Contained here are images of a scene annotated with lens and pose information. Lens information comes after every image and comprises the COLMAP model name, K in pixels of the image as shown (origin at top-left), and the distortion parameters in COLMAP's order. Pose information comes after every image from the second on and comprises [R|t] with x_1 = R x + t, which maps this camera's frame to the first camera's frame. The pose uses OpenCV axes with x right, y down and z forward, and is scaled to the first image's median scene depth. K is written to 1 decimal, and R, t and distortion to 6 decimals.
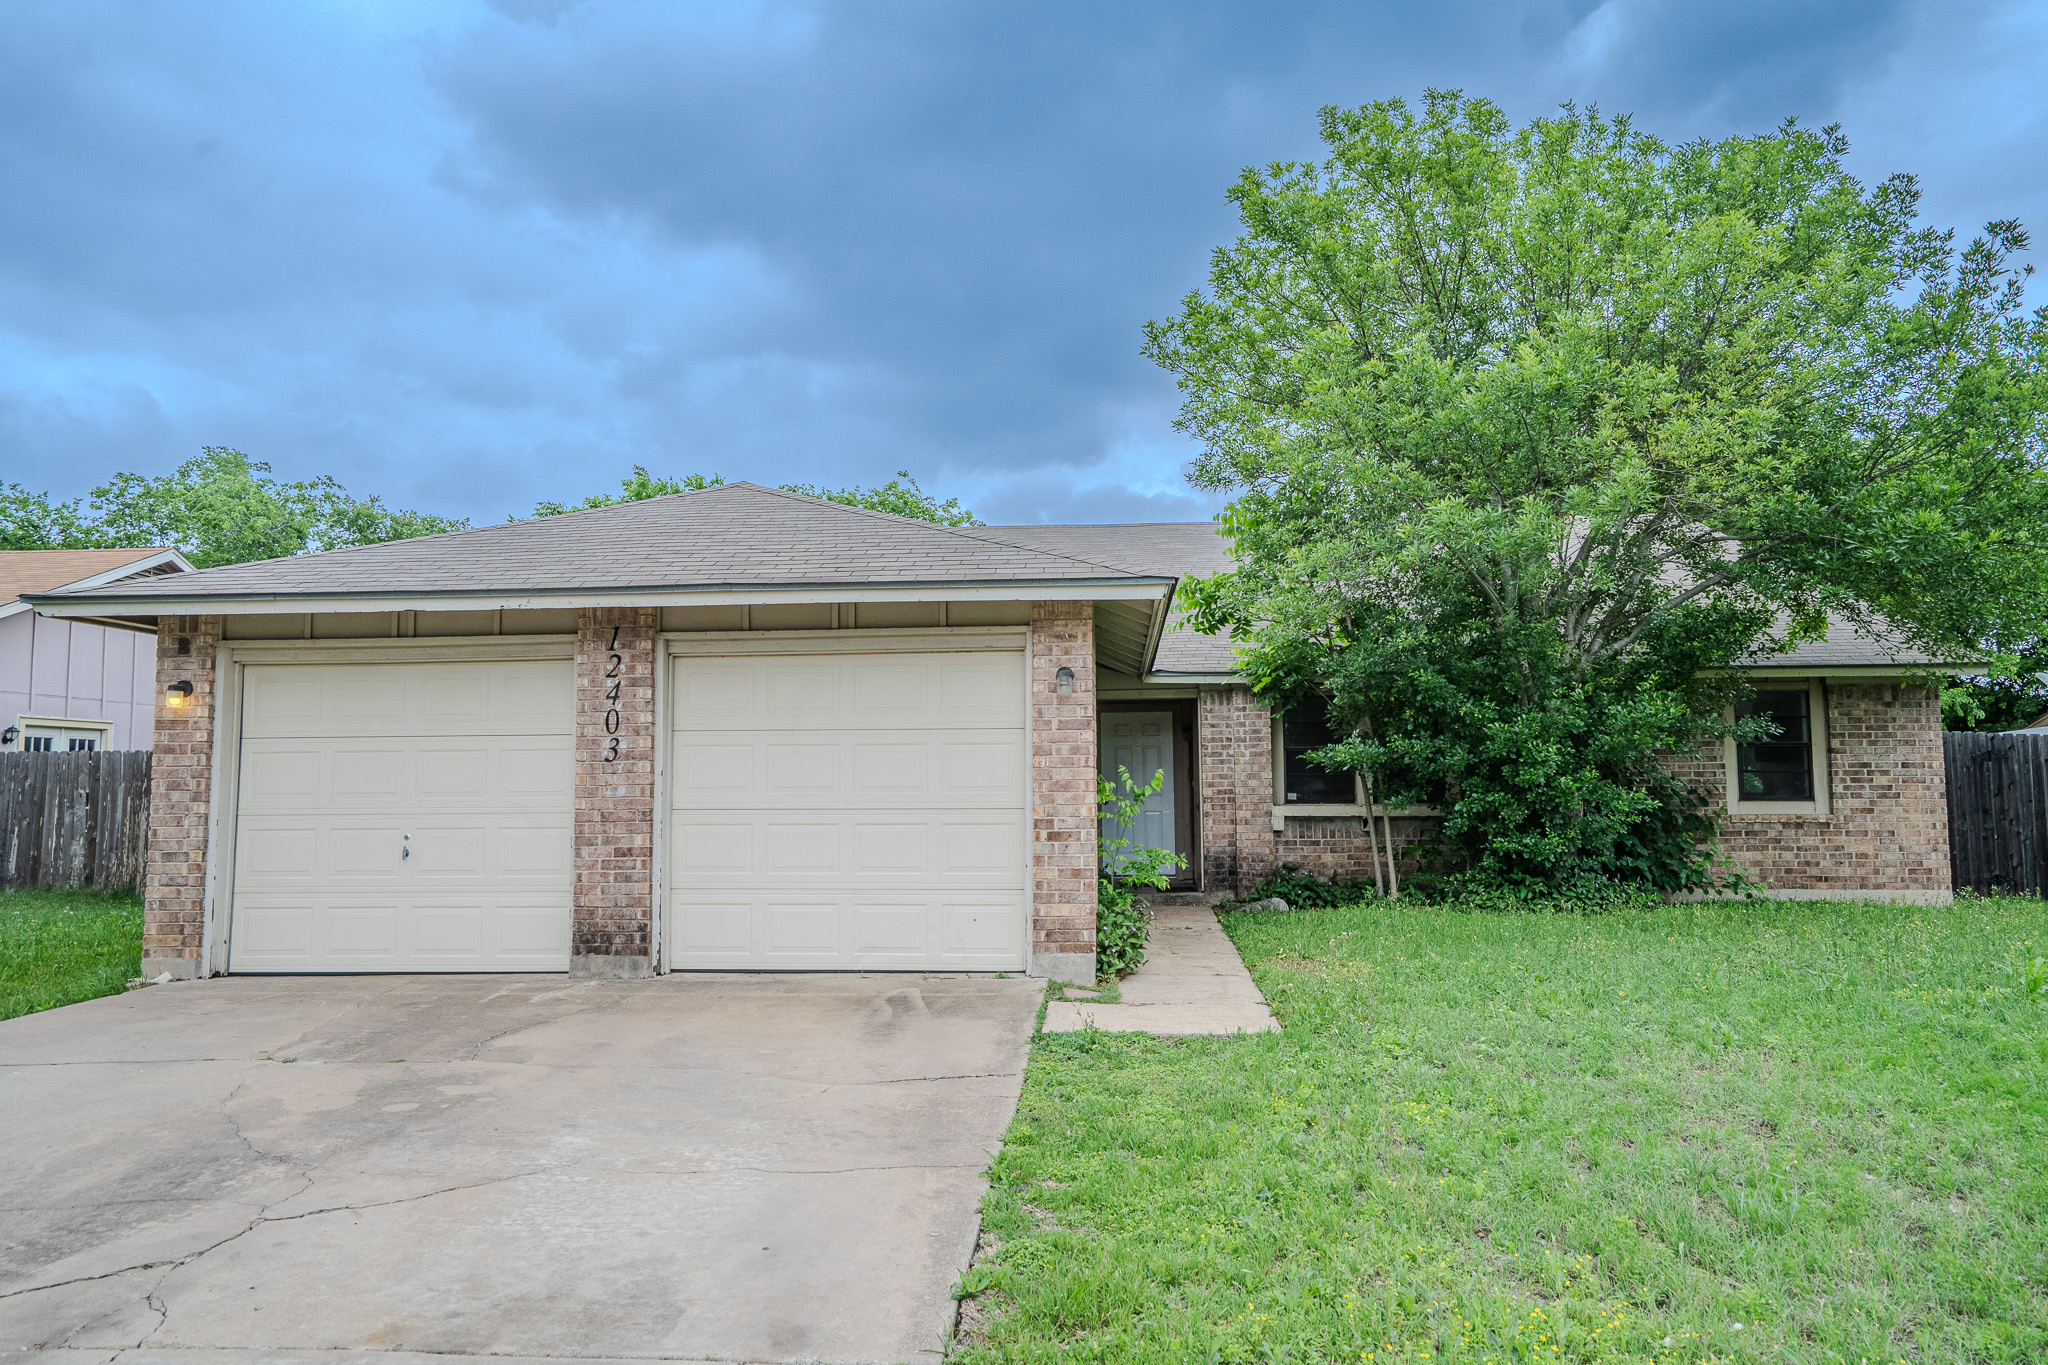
lens RADIAL K [[1341.4, 0, 1024.0], [0, 1341.4, 682.5], [0, 0, 1]] dist [-0.018268, 0.057960]
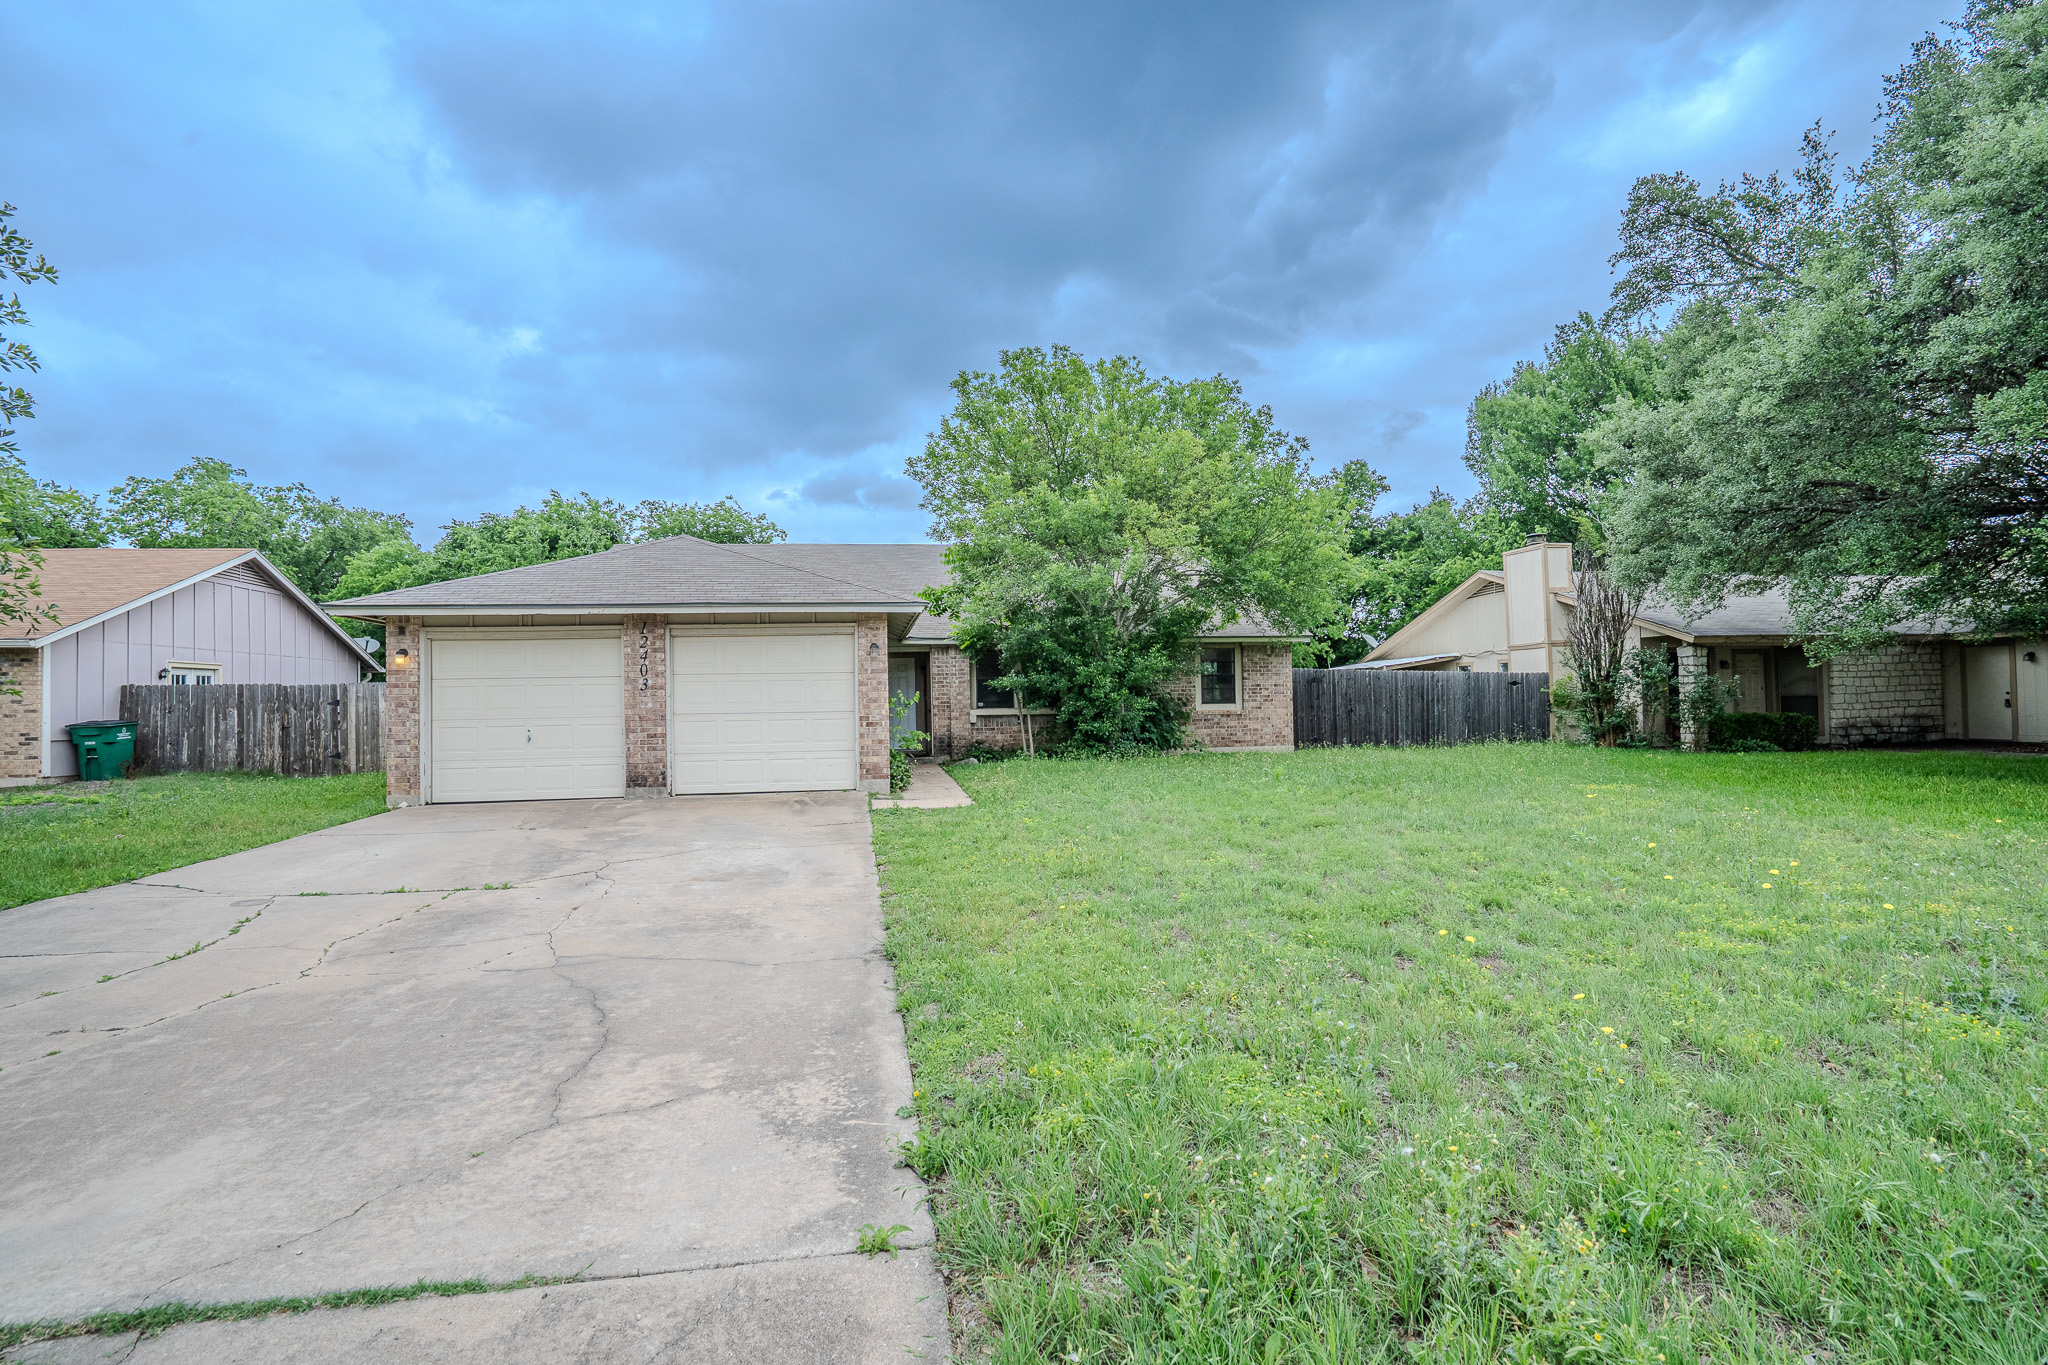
lens RADIAL K [[946.6, 0, 1018.1], [0, 946.6, 689.7], [0, 0, 1]] dist [-0.034786, 0.000653]
pose [[0.971651, -0.008239, 0.236278, -0.069973], [-0.007666, 0.997769, 0.066319, -0.026858], [-0.236297, -0.066251, 0.969420, -0.333897]]
